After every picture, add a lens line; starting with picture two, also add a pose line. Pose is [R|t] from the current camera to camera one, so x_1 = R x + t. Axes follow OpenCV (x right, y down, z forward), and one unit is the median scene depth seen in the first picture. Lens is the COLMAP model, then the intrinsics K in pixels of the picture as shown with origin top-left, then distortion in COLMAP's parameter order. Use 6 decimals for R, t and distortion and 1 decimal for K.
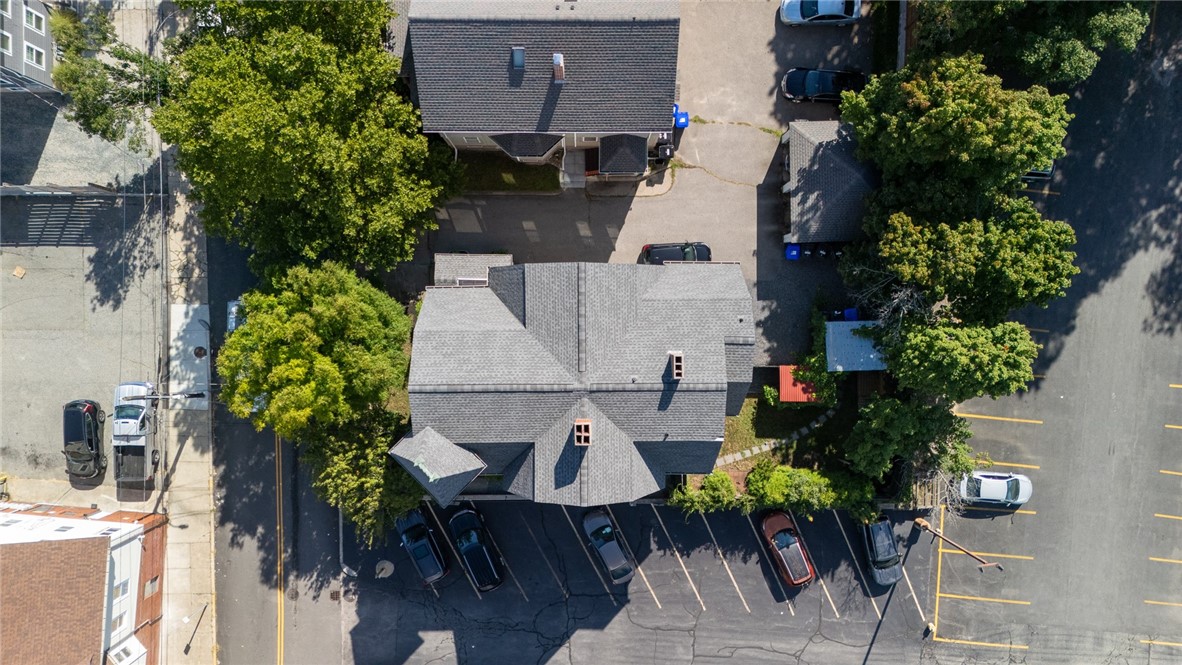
lens RADIAL K [[843.6, 0, 587.8], [0, 843.6, 331.2], [0, 0, 1]] dist [0.049171, -0.067525]
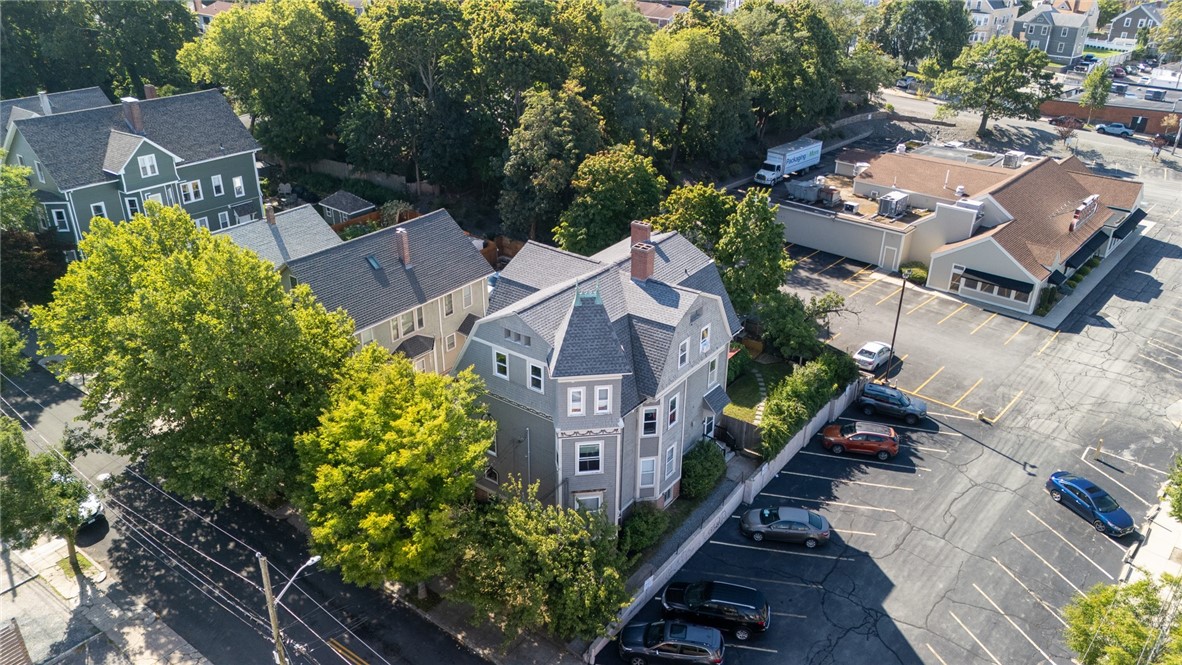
lens RADIAL K [[843.6, 0, 587.8], [0, 843.6, 331.2], [0, 0, 1]] dist [0.049171, -0.067525]
pose [[0.595579, -0.357455, 0.719383, -0.671994], [0.803199, 0.251060, -0.540222, 0.512119], [0.012496, 0.899553, 0.436634, 0.421864]]
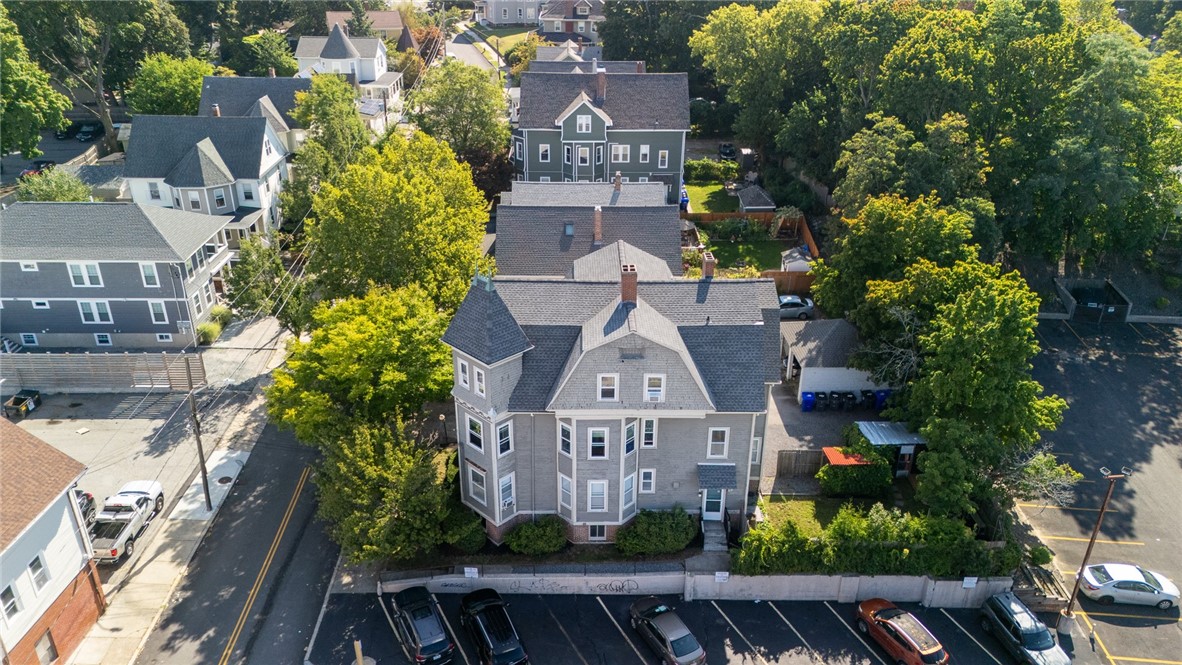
lens RADIAL K [[843.6, 0, 587.8], [0, 843.6, 331.2], [0, 0, 1]] dist [0.049171, -0.067525]
pose [[0.999920, -0.008156, 0.009628, -0.050521], [0.012174, 0.422953, -0.906070, 0.821360], [0.003318, 0.906115, 0.423019, 0.433238]]
